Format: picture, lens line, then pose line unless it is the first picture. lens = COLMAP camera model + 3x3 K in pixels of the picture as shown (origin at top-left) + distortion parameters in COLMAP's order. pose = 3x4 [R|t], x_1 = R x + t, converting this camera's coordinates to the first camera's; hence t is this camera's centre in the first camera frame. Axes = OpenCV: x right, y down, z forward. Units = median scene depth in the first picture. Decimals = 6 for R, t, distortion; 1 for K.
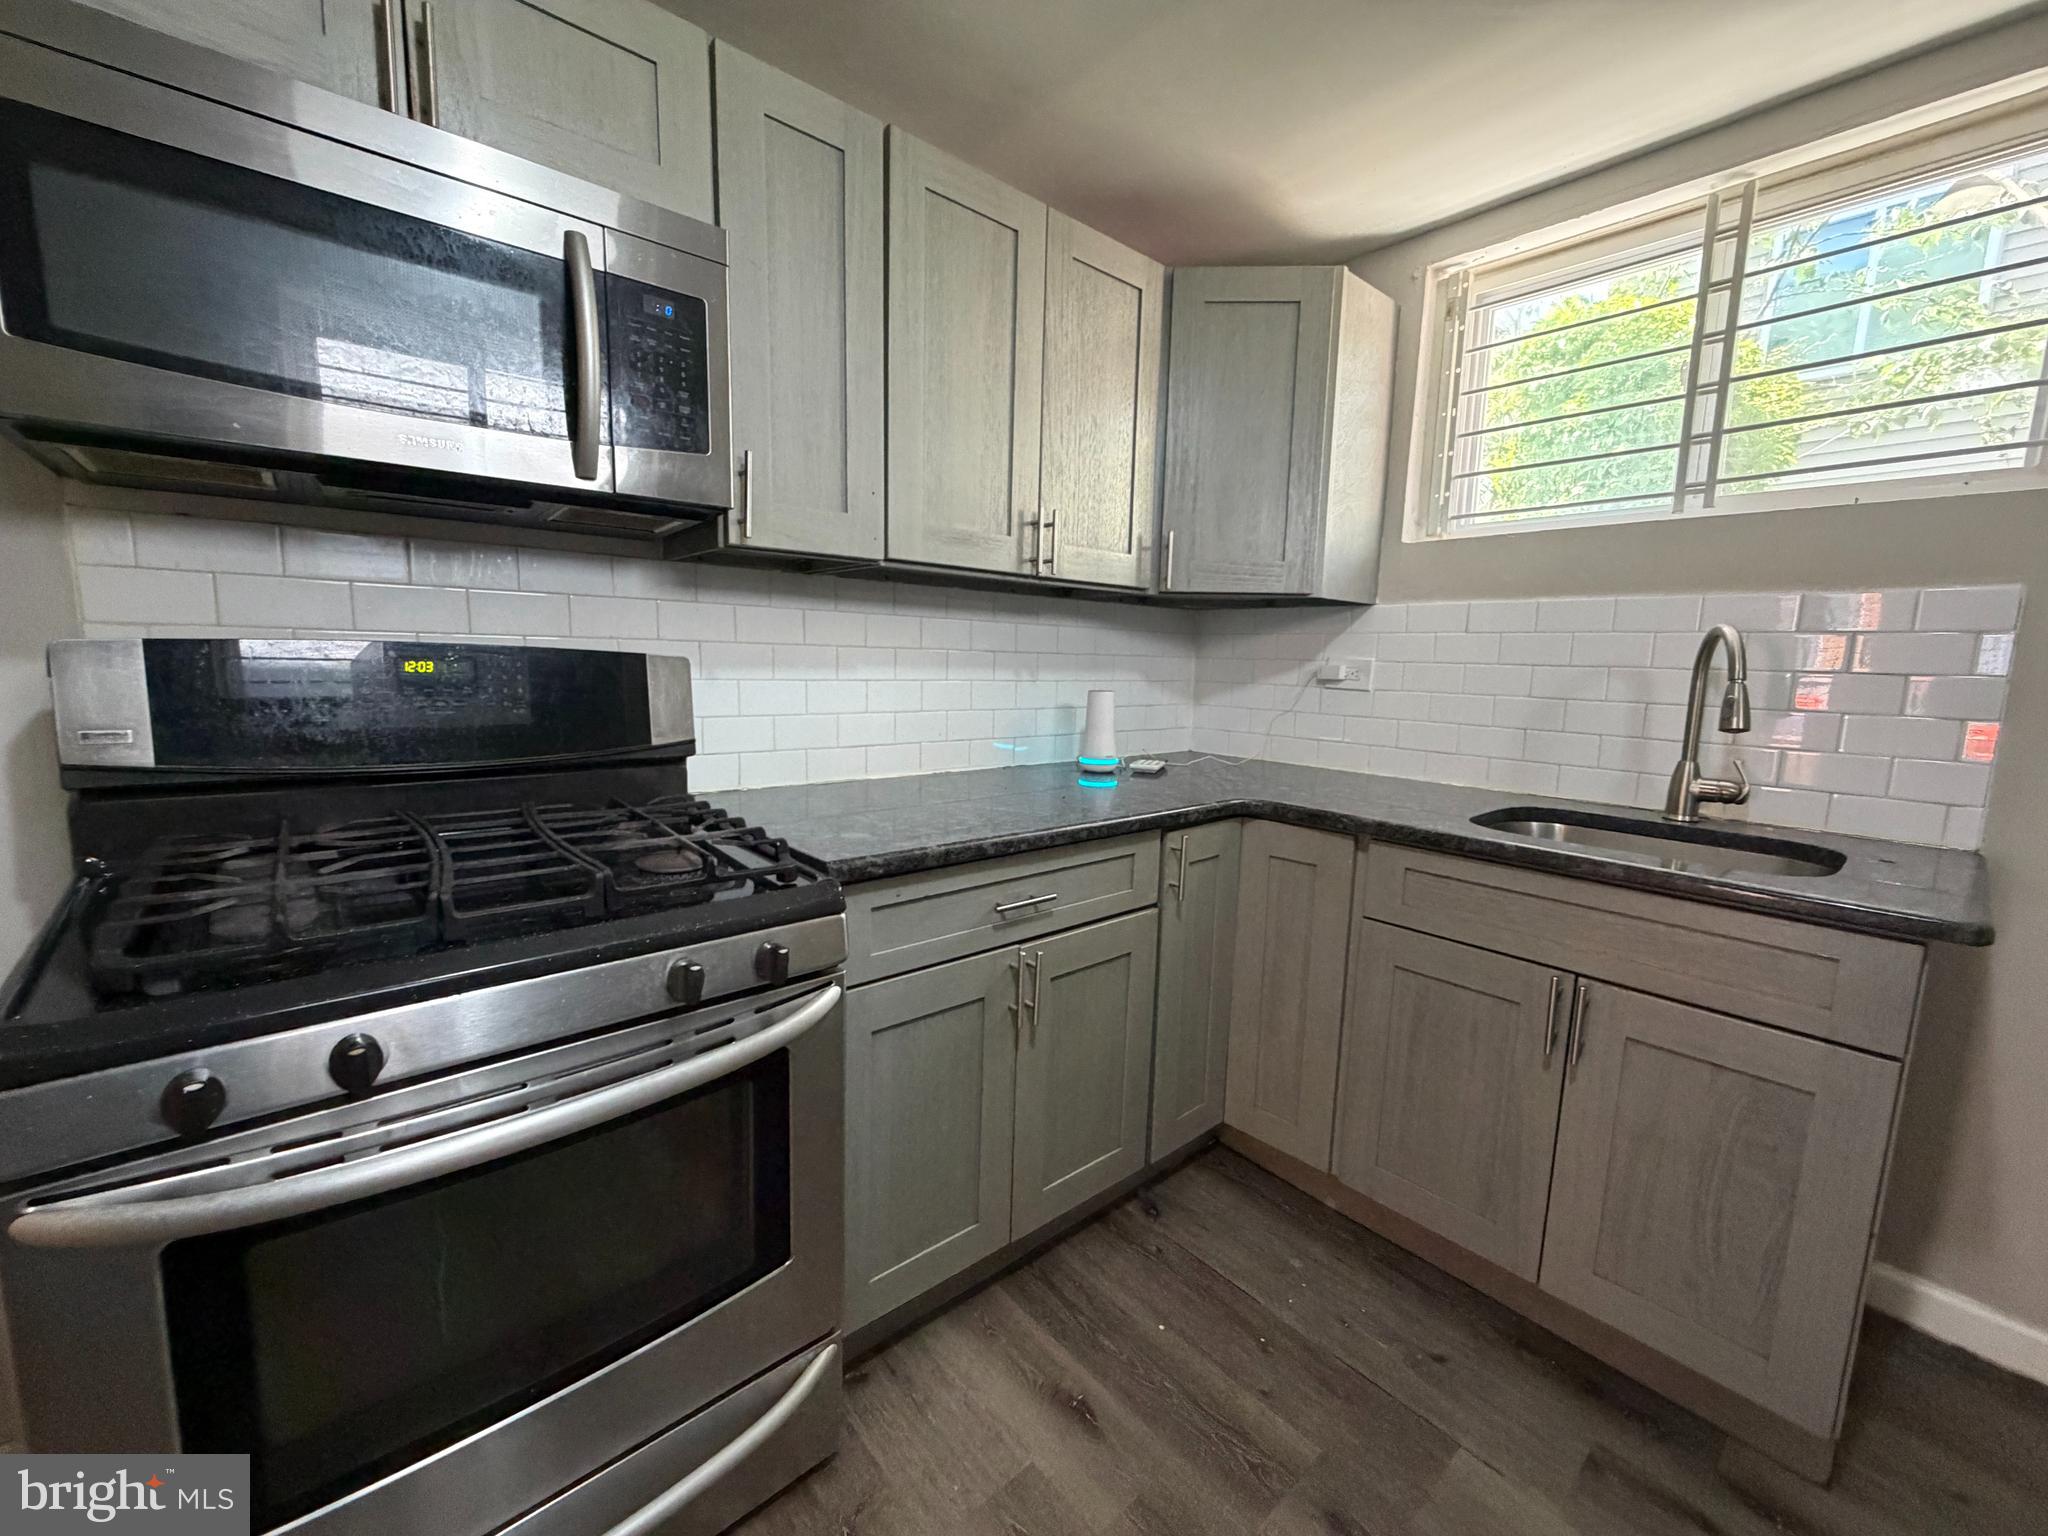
lens RADIAL K [[822.2, 0, 1020.9], [0, 822.2, 769.2], [0, 0, 1]] dist [-0.007531, 0.000863]
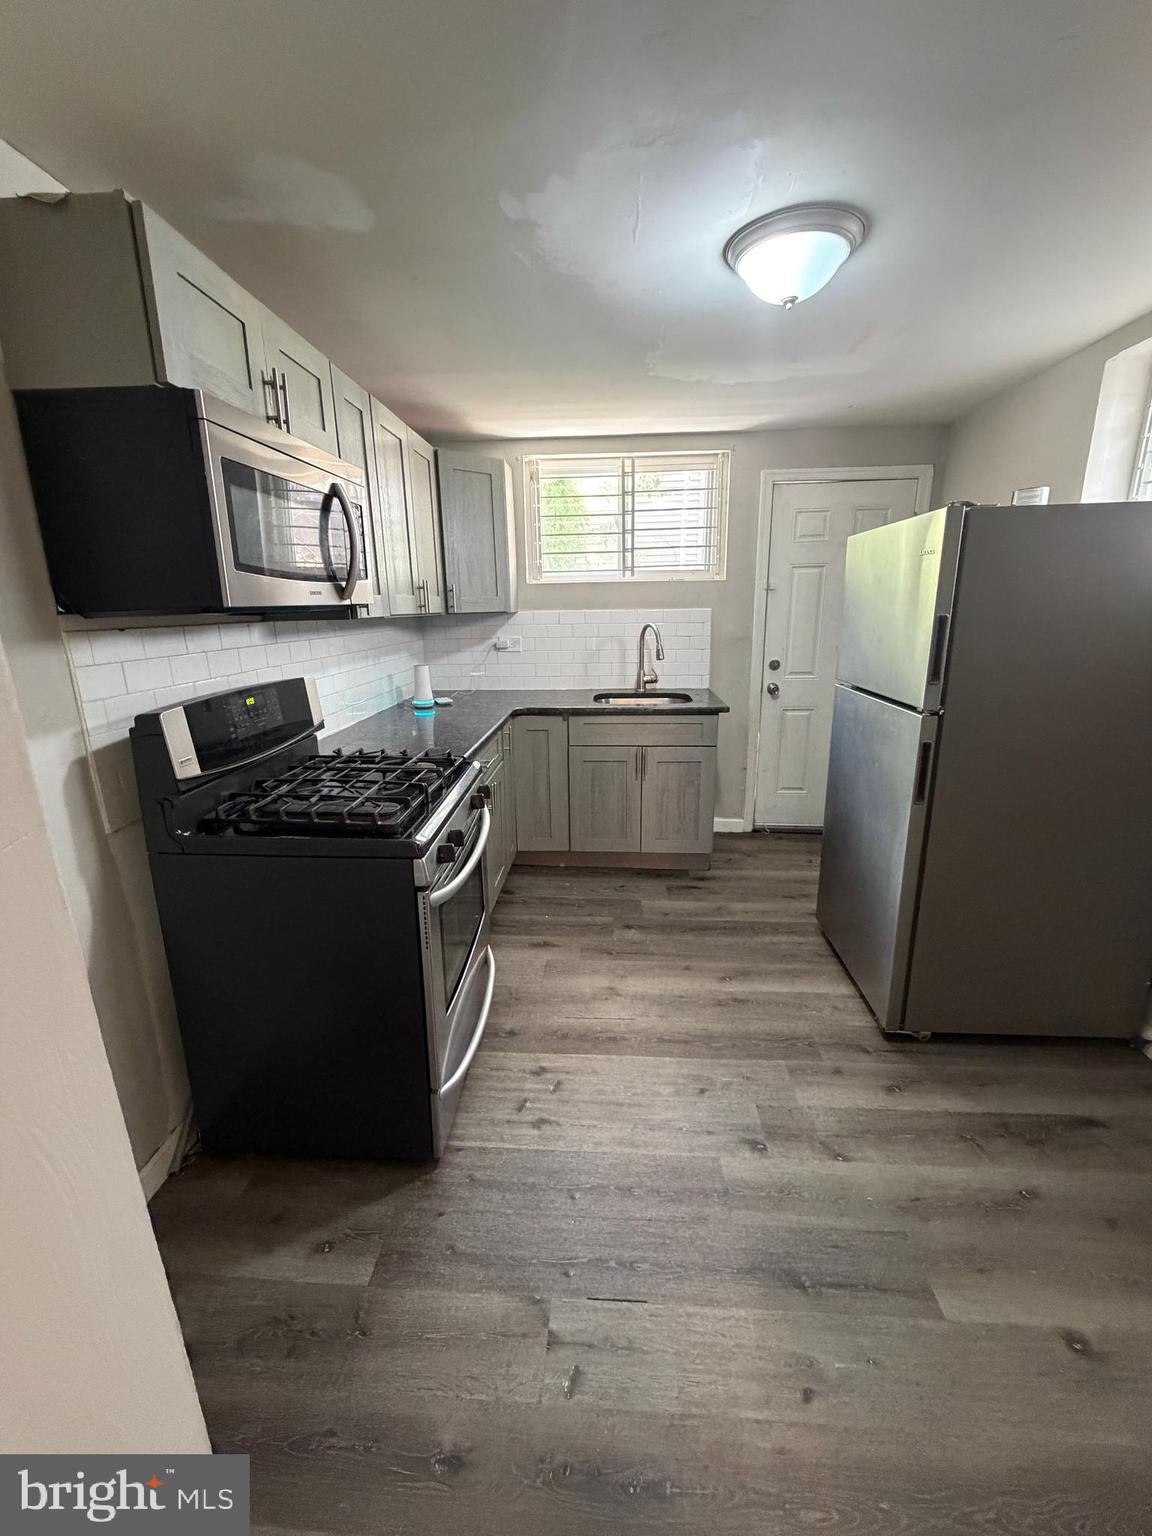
lens RADIAL K [[616.7, 0, 578.2], [0, 616.7, 760.8], [0, 0, 1]] dist [-0.007531, 0.000863]
pose [[0.697283, -0.213311, 0.684320, -0.862276], [0.129613, 0.976478, 0.172311, -0.098575], [-0.704980, -0.031453, 0.708530, -0.368420]]
